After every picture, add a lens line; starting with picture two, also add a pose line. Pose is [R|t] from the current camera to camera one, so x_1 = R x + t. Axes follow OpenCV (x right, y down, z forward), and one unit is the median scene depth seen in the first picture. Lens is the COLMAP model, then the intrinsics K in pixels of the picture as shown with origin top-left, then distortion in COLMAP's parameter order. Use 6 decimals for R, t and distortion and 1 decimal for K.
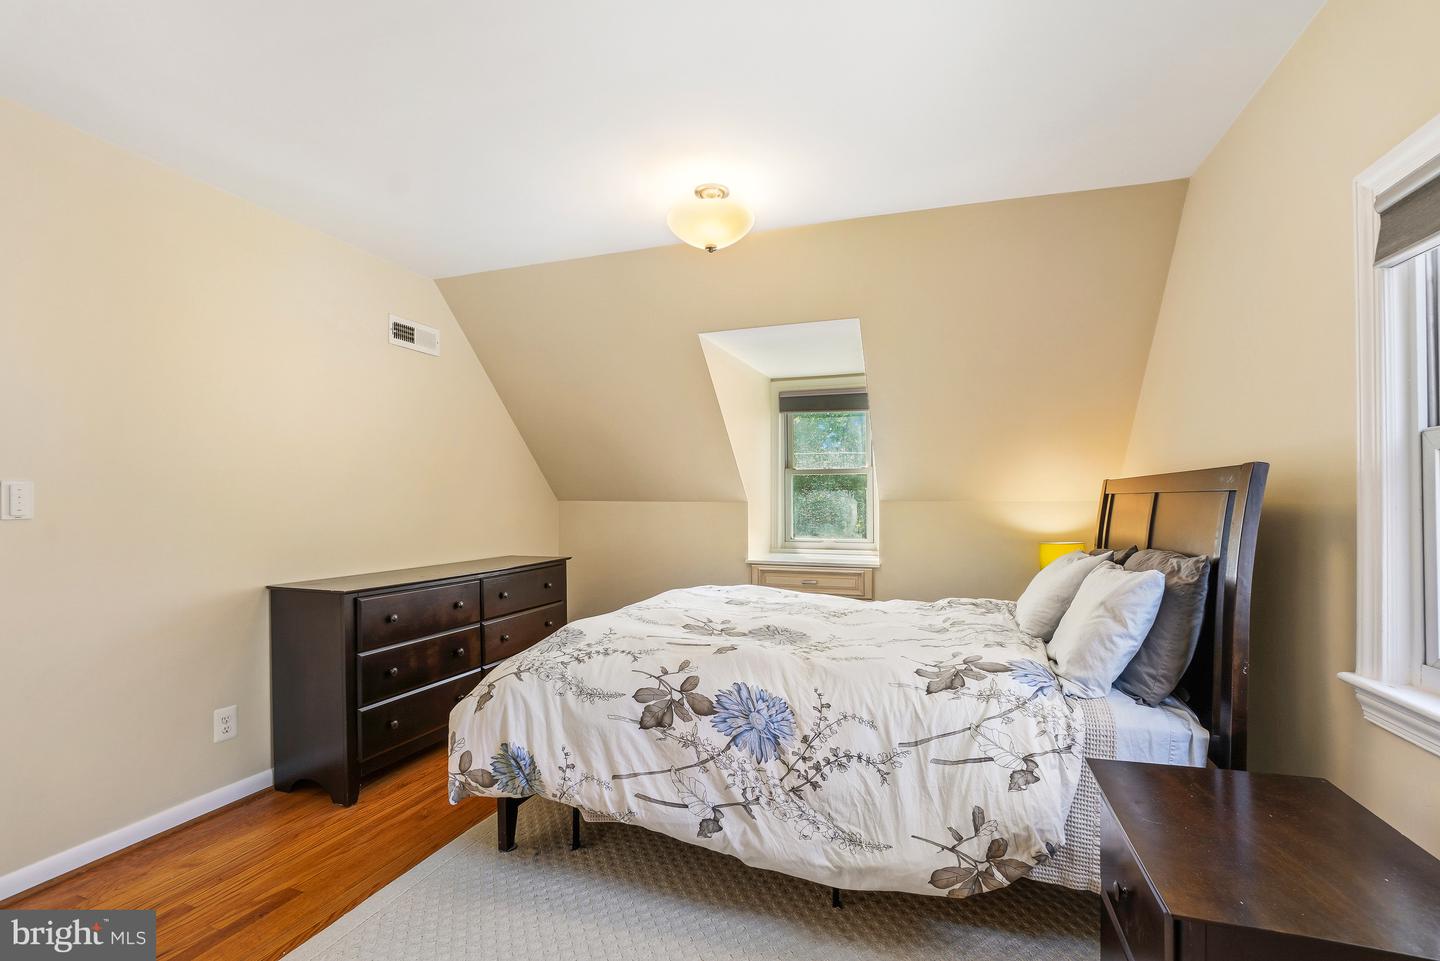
lens RADIAL K [[663.3, 0, 718.9], [0, 663.3, 483.7], [0, 0, 1]] dist [-0.038084, 0.000486]
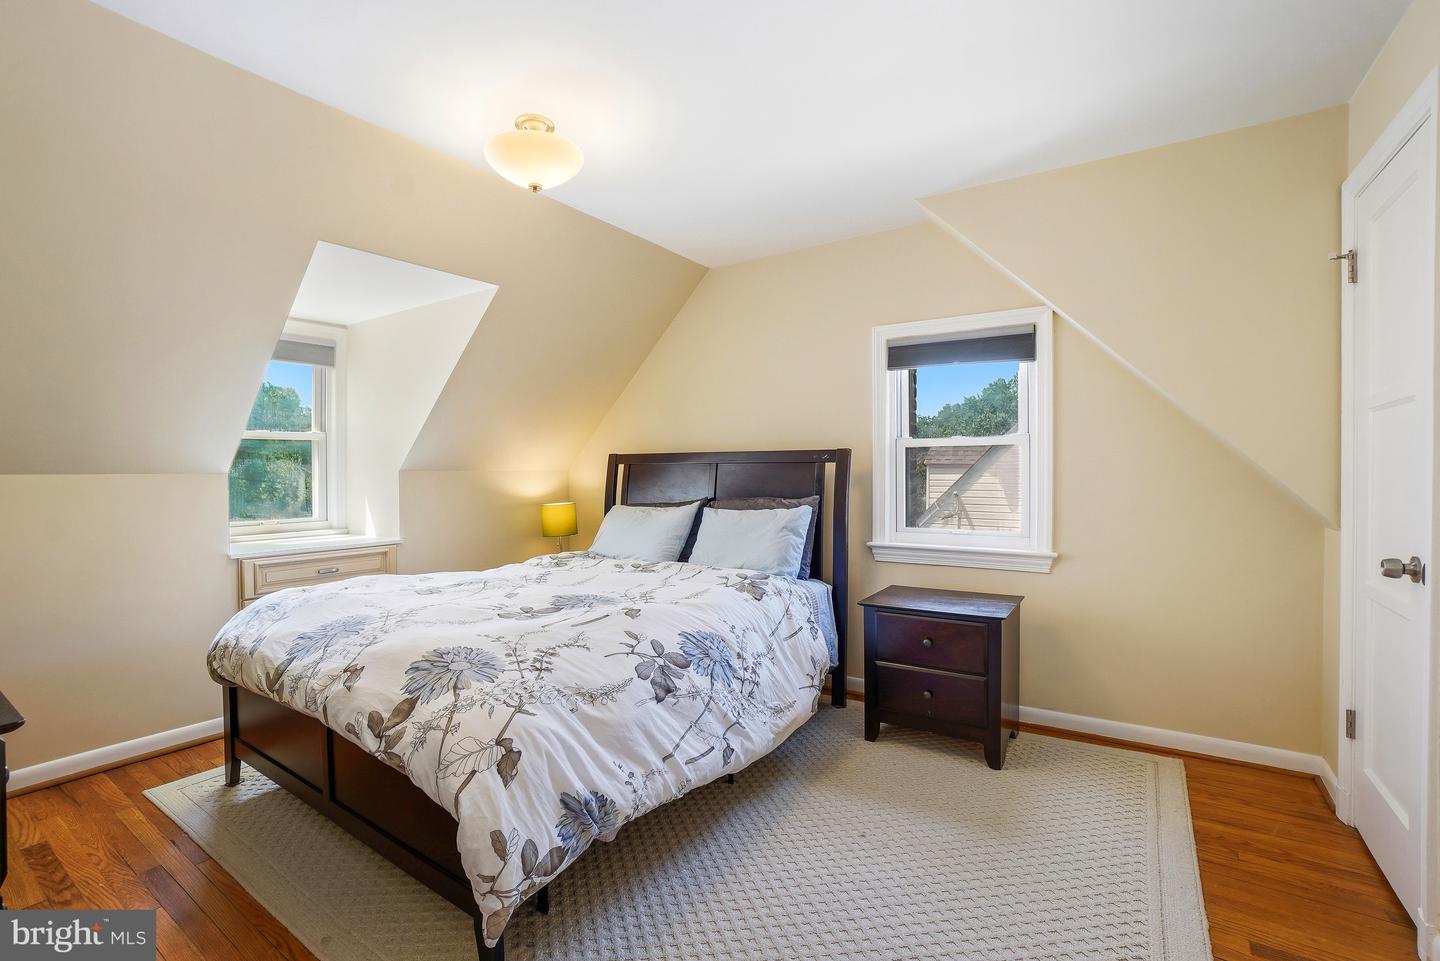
lens RADIAL K [[635.9, 0, 725.7], [0, 635.9, 469.8], [0, 0, 1]] dist [-0.003939, -0.001144]
pose [[0.262516, -0.000413, 0.964928, -1.007141], [-0.019442, 0.999795, 0.005717, 0.021257], [-0.964732, -0.020261, 0.262454, 0.674114]]
